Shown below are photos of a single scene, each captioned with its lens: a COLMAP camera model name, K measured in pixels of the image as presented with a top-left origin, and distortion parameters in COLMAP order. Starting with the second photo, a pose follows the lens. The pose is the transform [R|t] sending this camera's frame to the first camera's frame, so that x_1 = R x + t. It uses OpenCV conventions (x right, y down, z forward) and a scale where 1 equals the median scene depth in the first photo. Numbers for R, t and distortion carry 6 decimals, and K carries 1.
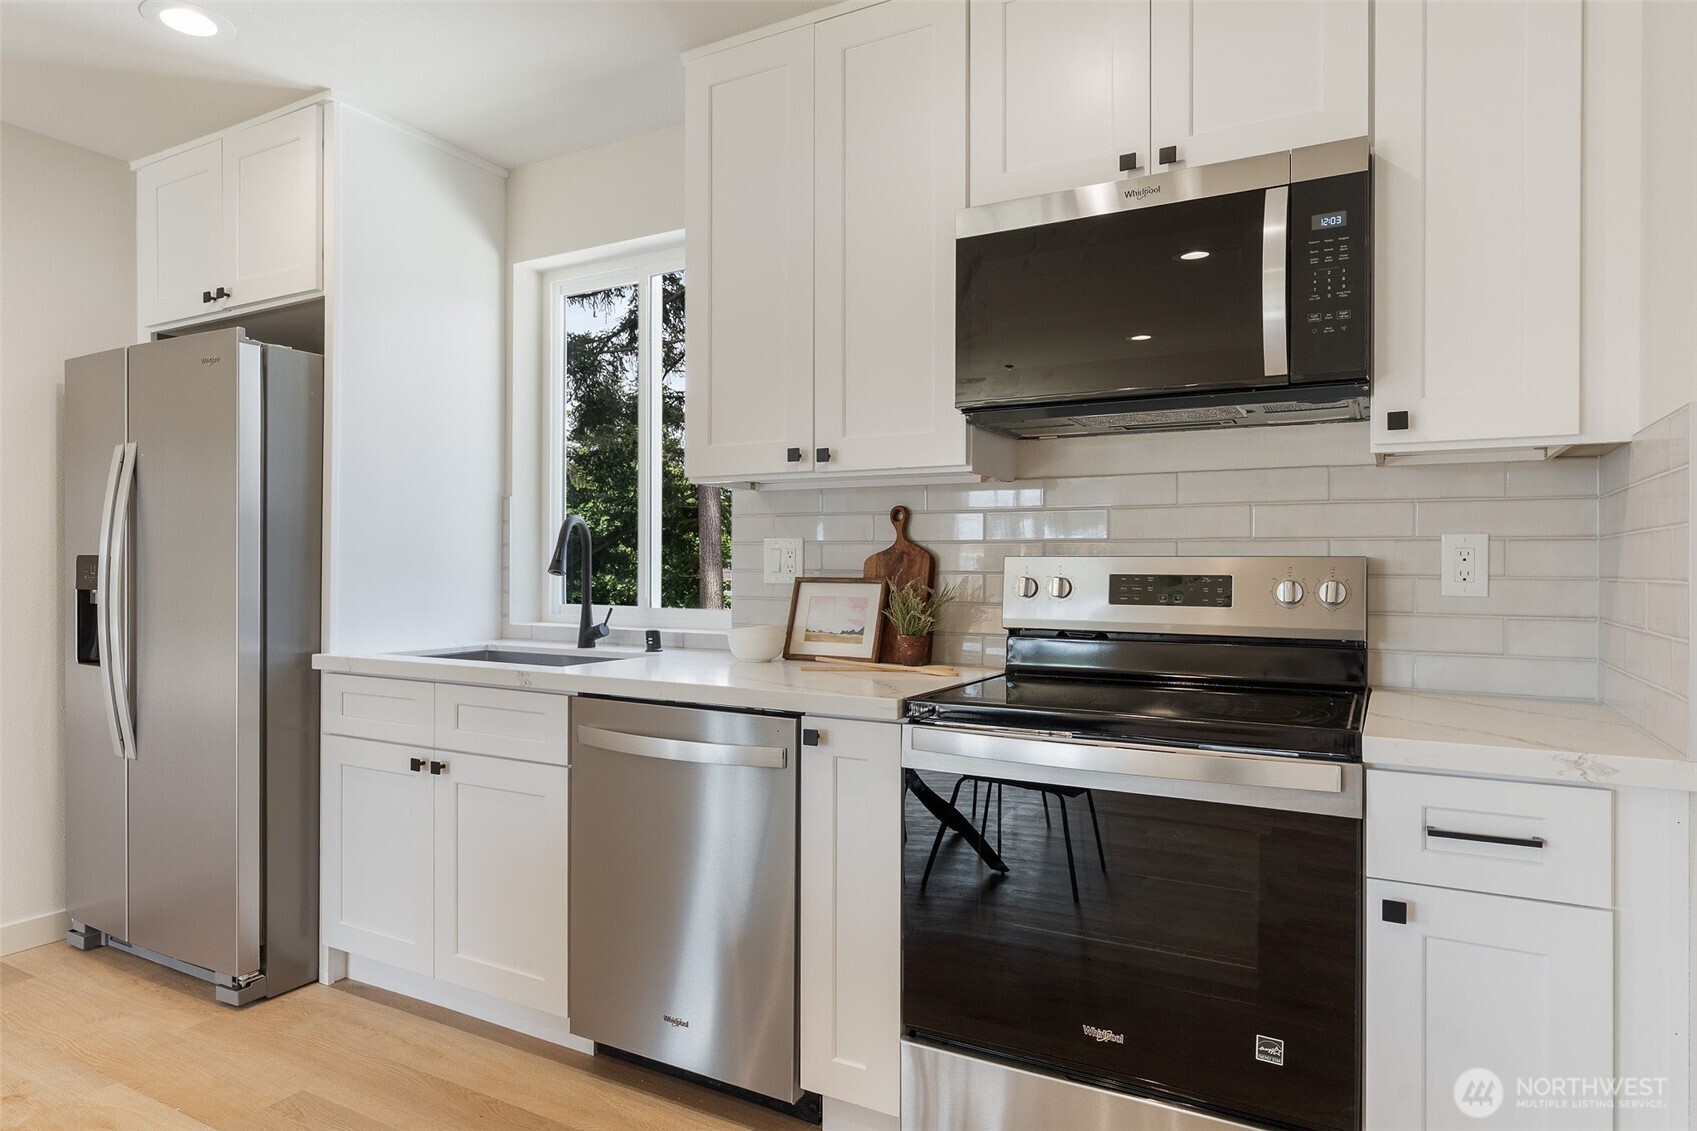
lens RADIAL K [[973.6, 0, 844.5], [0, 973.6, 569.5], [0, 0, 1]] dist [-0.004958, 0.000097]
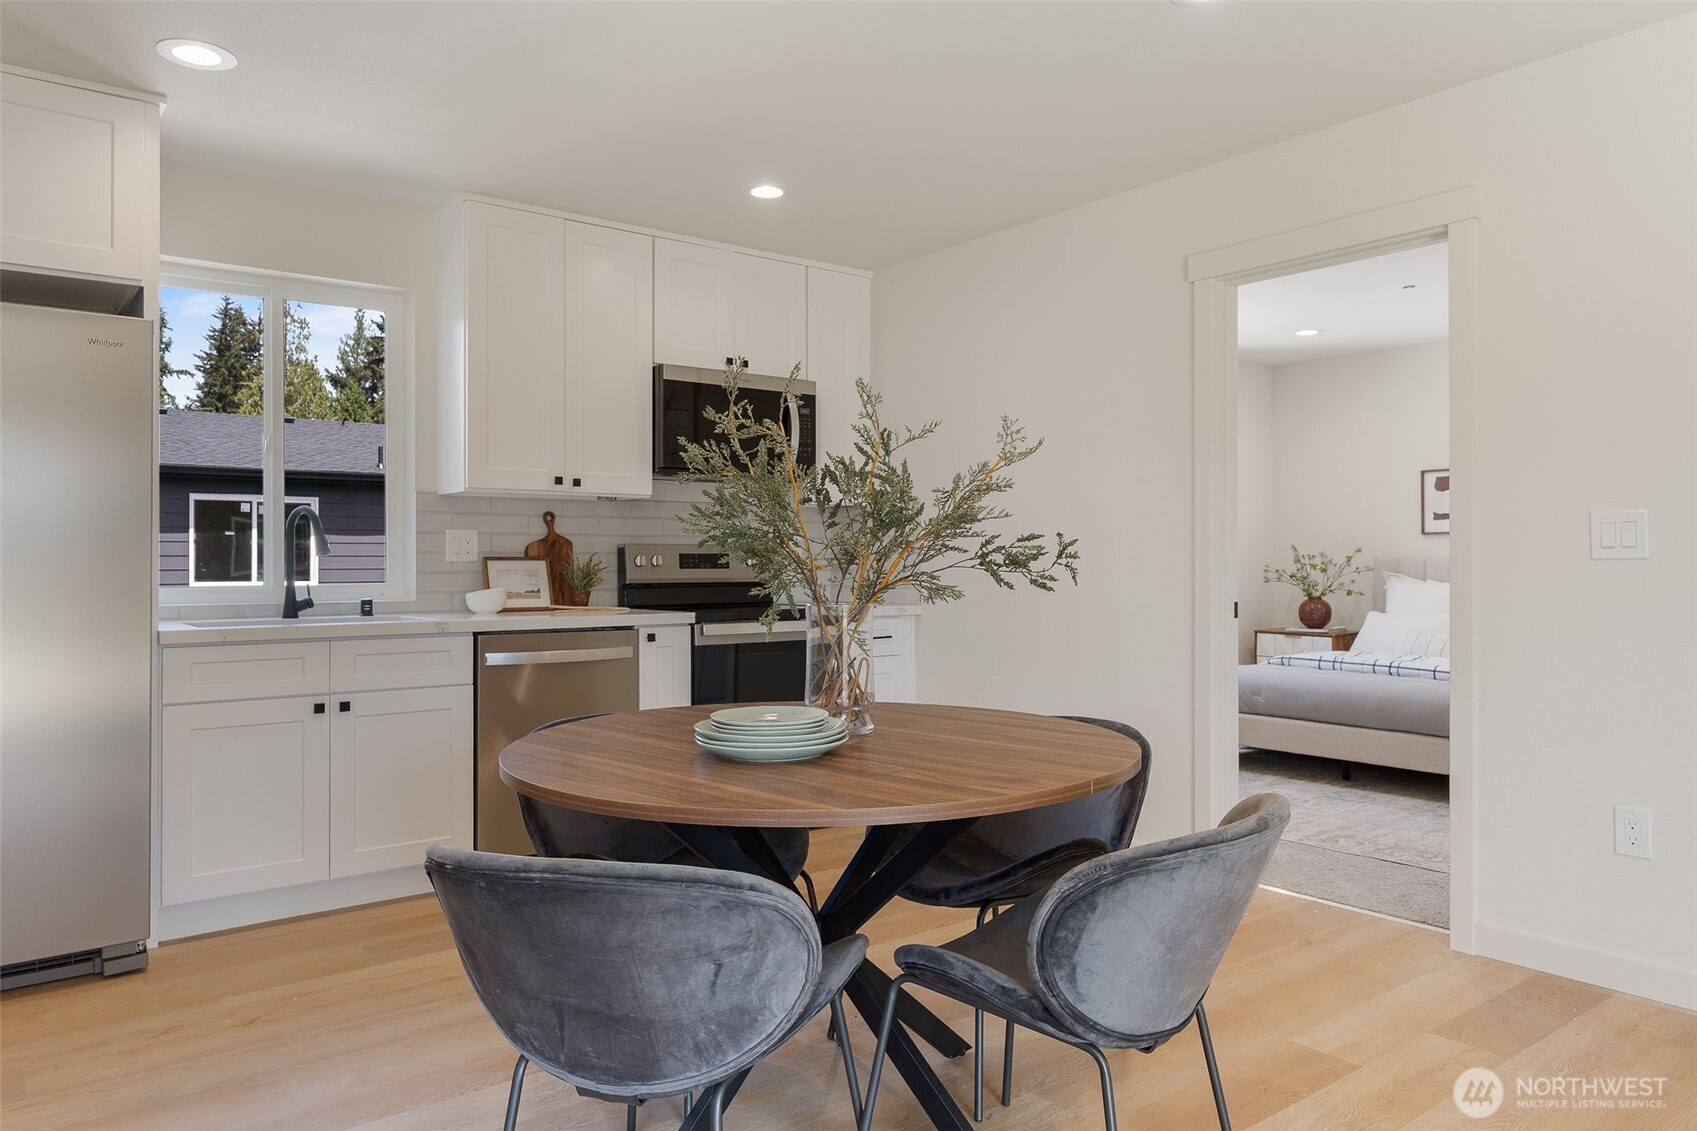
lens RADIAL K [[1139.9, 0, 837.4], [0, 1139.9, 554.2], [0, 0, 1]] dist [-0.001767, 0.002474]
pose [[0.404626, 0.000859, 0.914482, -1.479306], [0.007385, 0.999964, -0.004207, 0.016082], [-0.914452, 0.008456, 0.404605, -0.185022]]
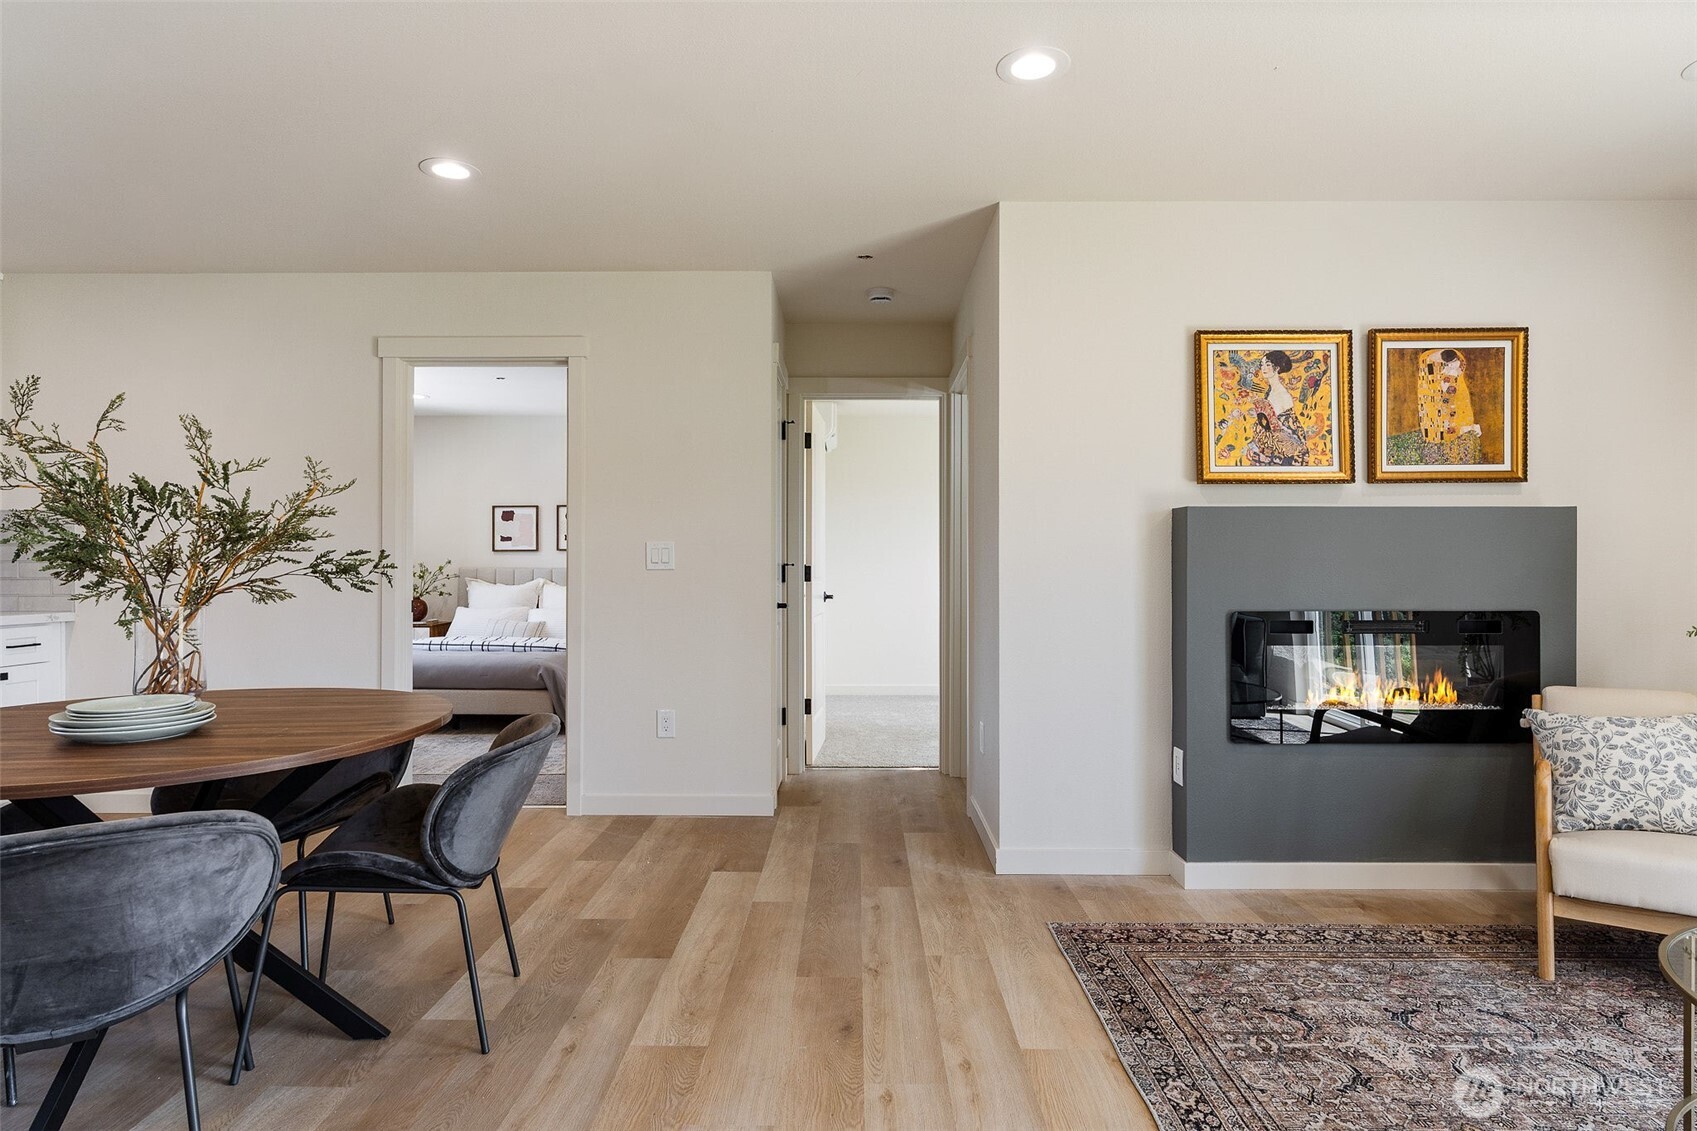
lens RADIAL K [[911.4, 0, 842.9], [0, 911.4, 570.9], [0, 0, 1]] dist [-0.003123, 0.001539]
pose [[-0.461785, -0.005661, 0.886974, -1.694726], [0.000763, 0.999977, 0.006779, 0.013552], [-0.886992, 0.003807, -0.461770, 0.022444]]
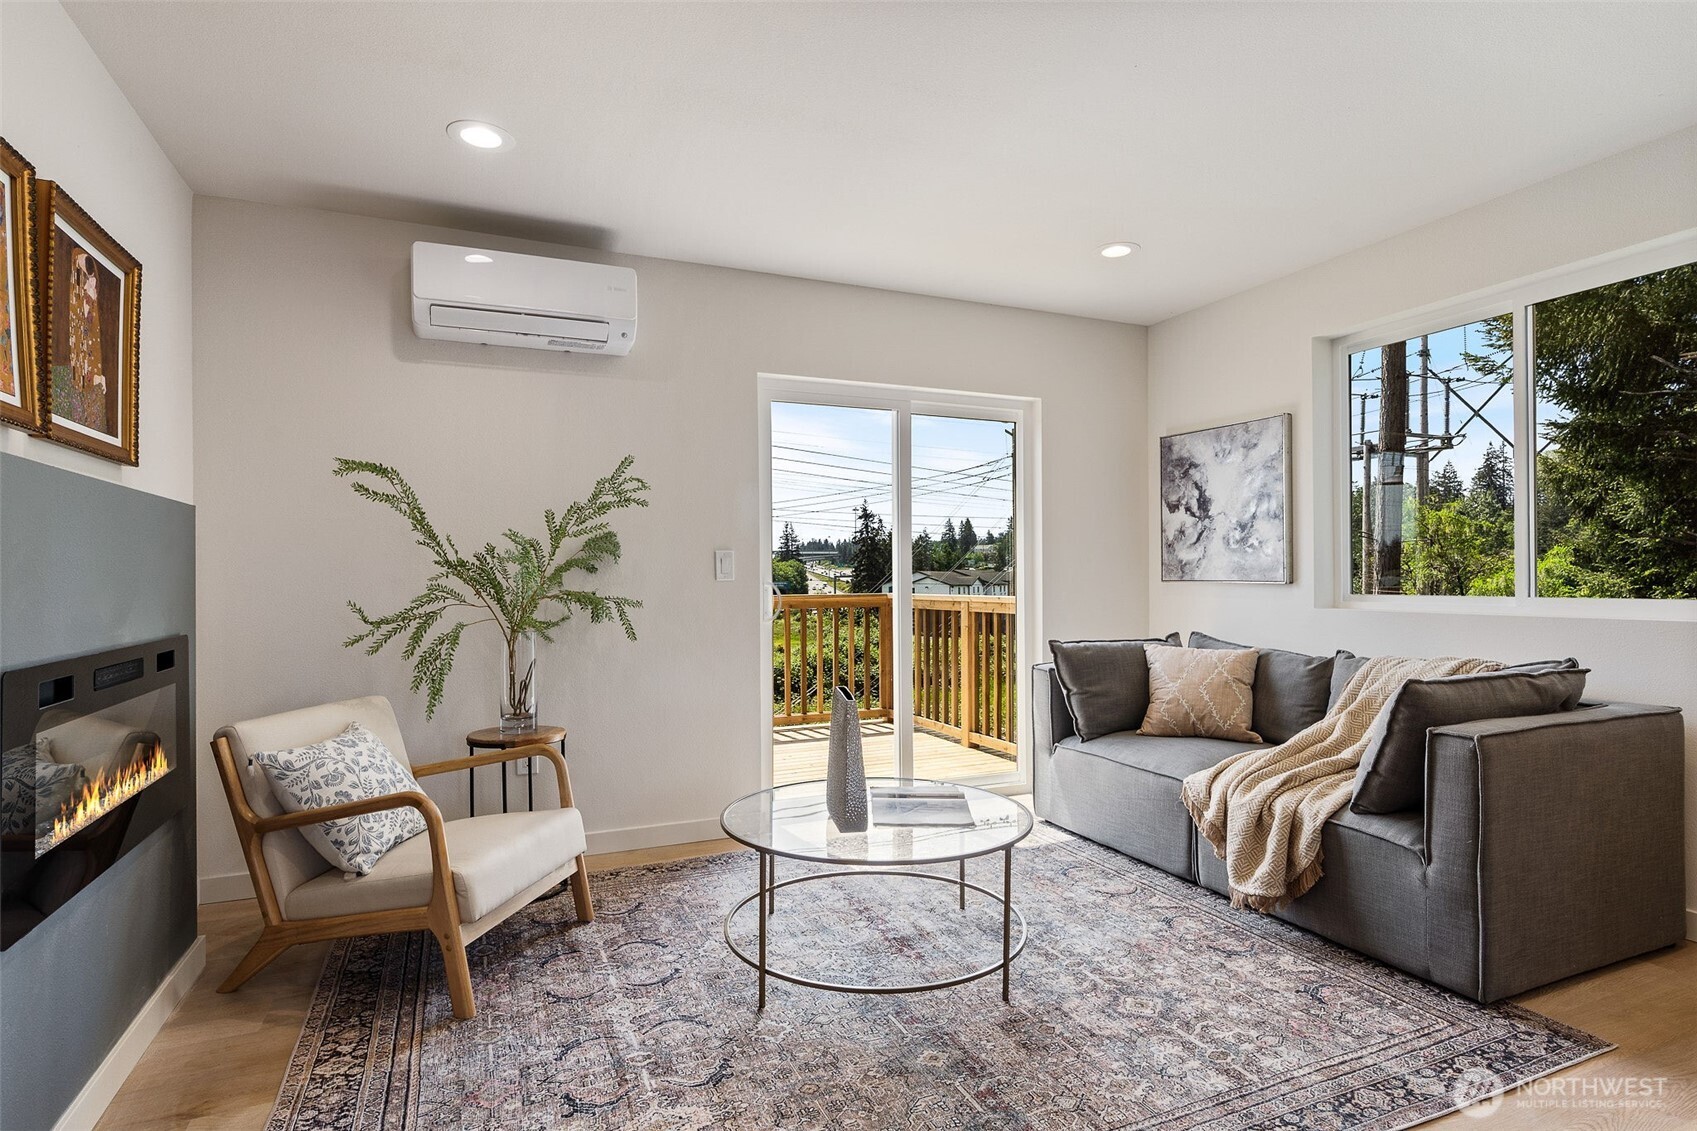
lens RADIAL K [[888.1, 0, 844.6], [0, 888.1, 572.2], [0, 0, 1]] dist [0.001036, 0.000352]
pose [[-0.611770, -0.005821, -0.791015, -0.711379], [-0.001811, 0.999981, -0.005958, 0.014899], [0.791034, -0.002212, -0.611768, -0.244813]]
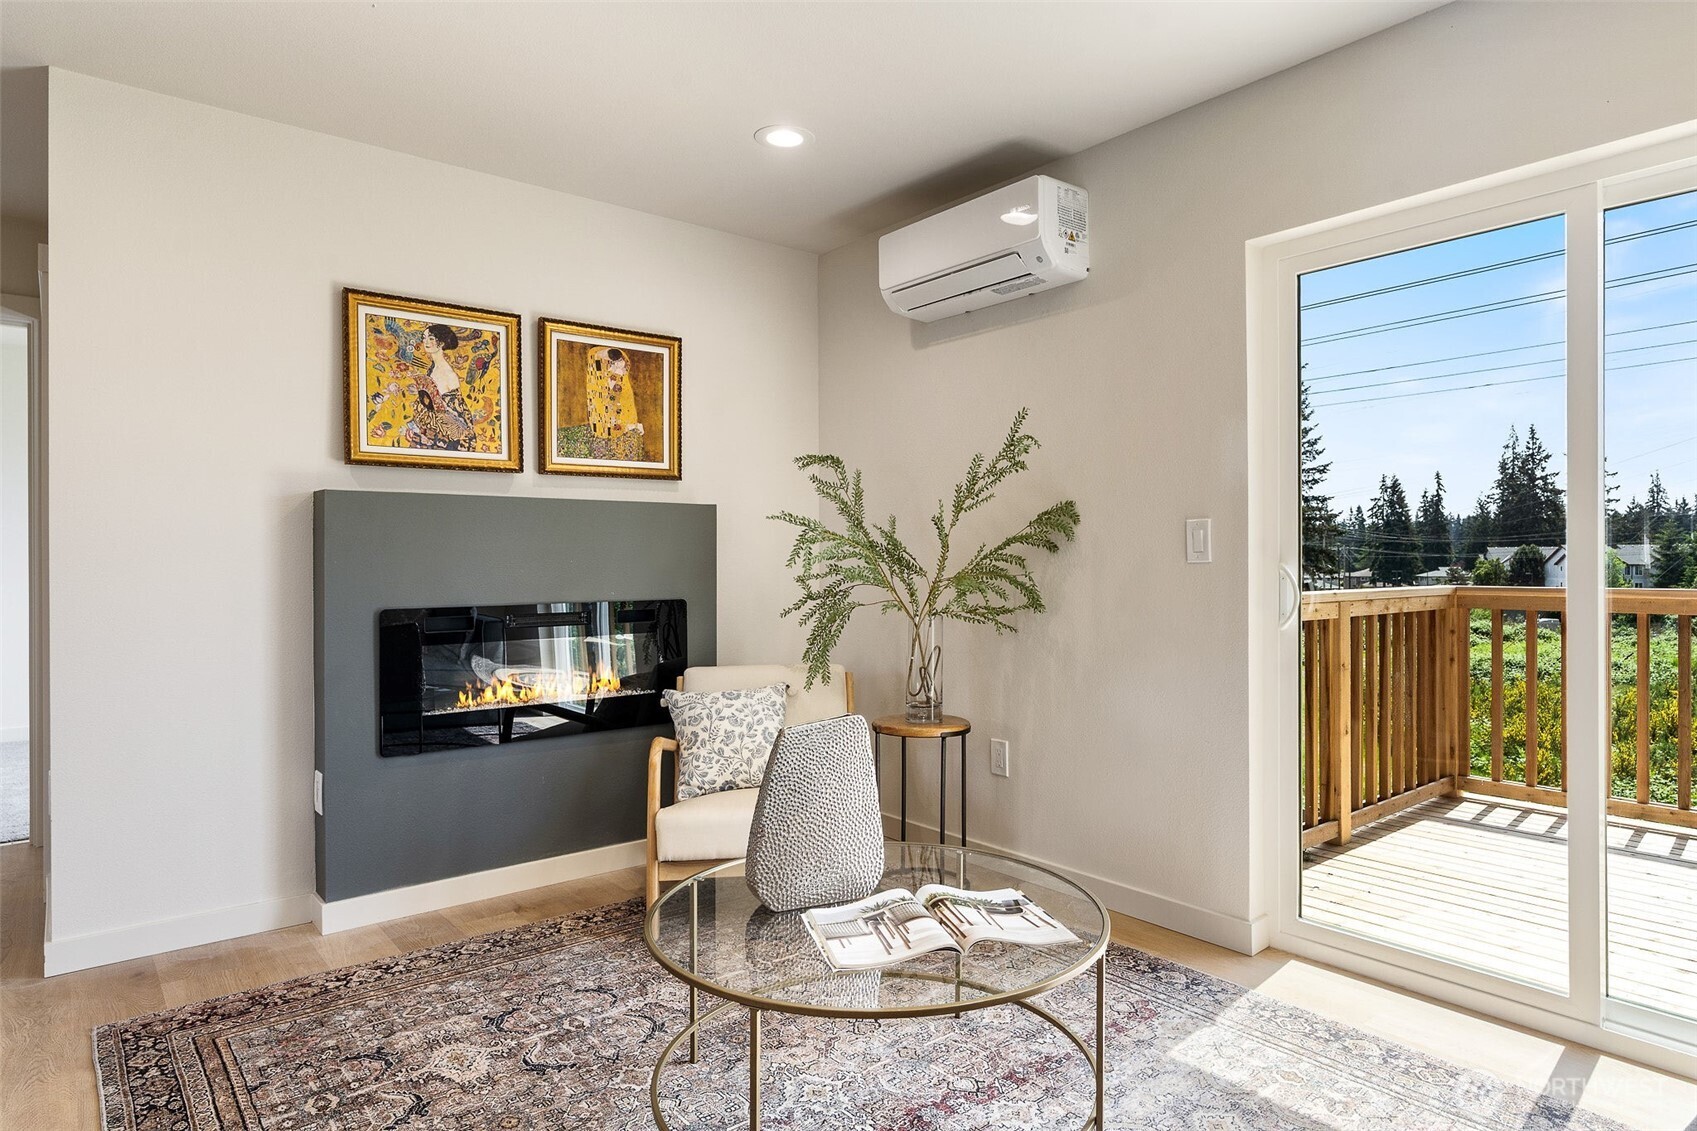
lens RADIAL K [[994.3, 0, 893.4], [0, 994.3, 558.9], [0, 0, 1]] dist [-0.005684, 0.002139]
pose [[-0.932110, -0.001801, 0.362172, -1.854596], [0.000110, 0.999986, 0.005257, 0.009776], [-0.362176, 0.004940, -0.932097, -0.125679]]
